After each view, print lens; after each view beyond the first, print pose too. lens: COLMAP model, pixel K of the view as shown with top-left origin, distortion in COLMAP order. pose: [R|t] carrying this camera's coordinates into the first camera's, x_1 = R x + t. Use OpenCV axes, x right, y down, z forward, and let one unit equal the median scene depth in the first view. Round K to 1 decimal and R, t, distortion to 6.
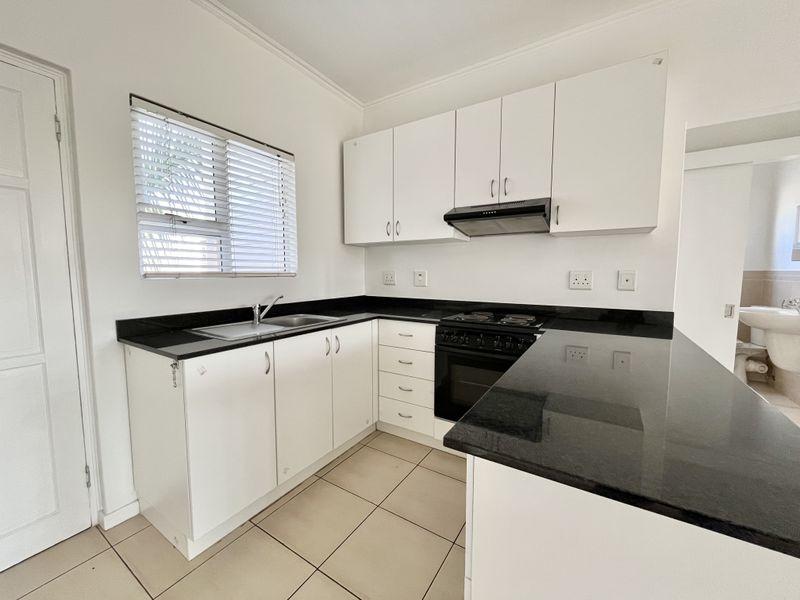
lens RADIAL K [[321.9, 0, 398.1], [0, 321.9, 300.4], [0, 0, 1]] dist [-0.001139, 0.000384]
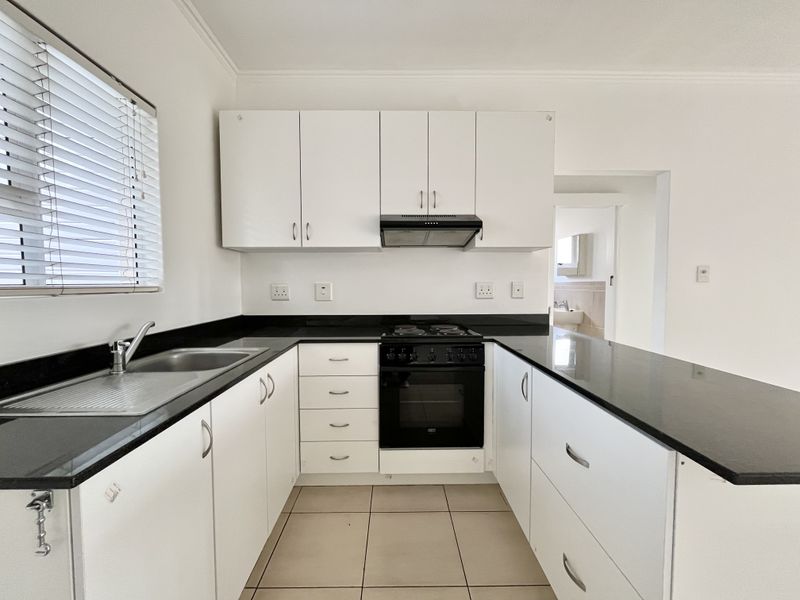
lens RADIAL K [[321.9, 0, 397.8], [0, 321.9, 299.3], [0, 0, 1]] dist [-0.001139, 0.000384]
pose [[0.840113, -0.029876, 0.541589, -0.297095], [0.052564, 0.998267, -0.026469, -0.018146], [-0.539859, 0.050705, 0.840227, 0.213189]]
